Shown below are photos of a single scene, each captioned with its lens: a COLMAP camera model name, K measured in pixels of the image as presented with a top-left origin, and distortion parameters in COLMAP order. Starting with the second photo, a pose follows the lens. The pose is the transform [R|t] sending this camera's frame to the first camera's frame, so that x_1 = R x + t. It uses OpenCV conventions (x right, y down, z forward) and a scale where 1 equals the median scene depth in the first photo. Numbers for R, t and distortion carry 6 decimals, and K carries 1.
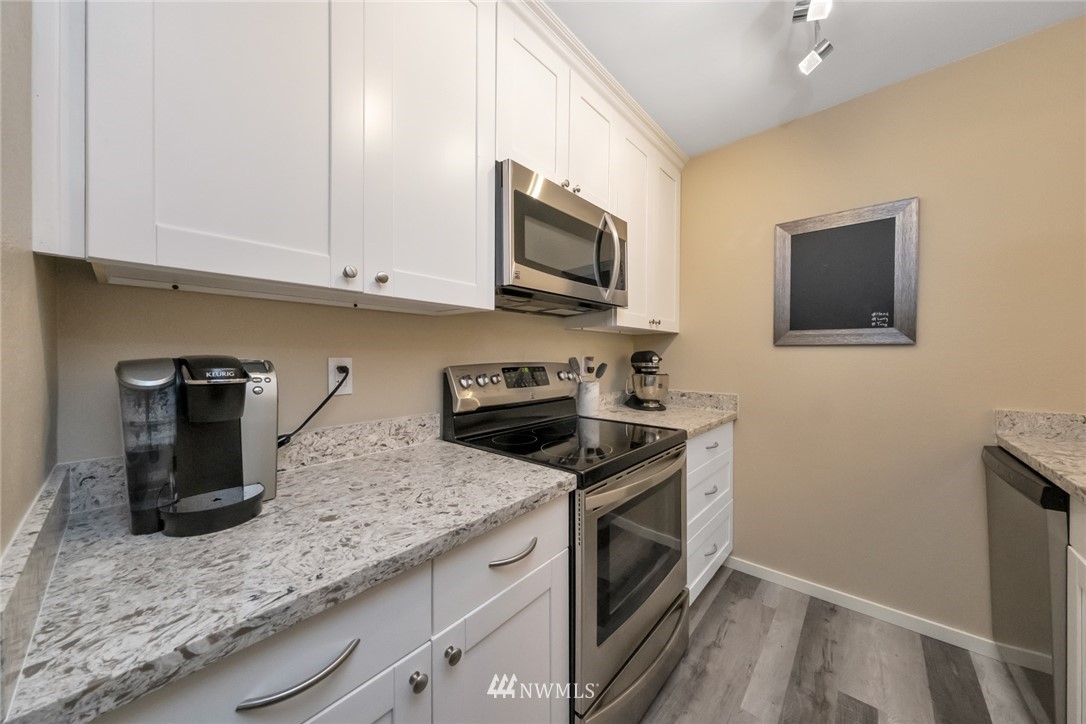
lens RADIAL K [[372.3, 0, 535.1], [0, 372.3, 355.9], [0, 0, 1]] dist [0.001265, 0.000053]
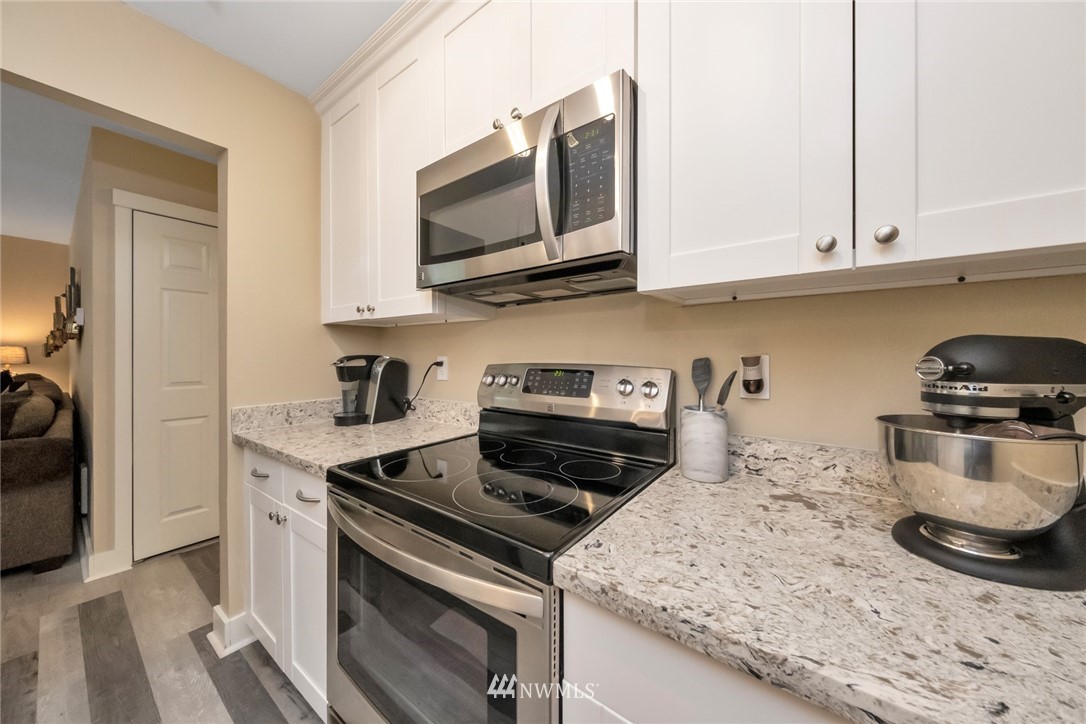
lens RADIAL K [[365.4, 0, 550.3], [0, 365.4, 340.5], [0, 0, 1]] dist [0.000628, 0.000005]
pose [[0.101333, -0.032147, -0.994333, 0.800403], [0.001252, 0.999481, -0.032186, -0.006212], [0.994852, 0.002016, 0.101320, 1.003116]]
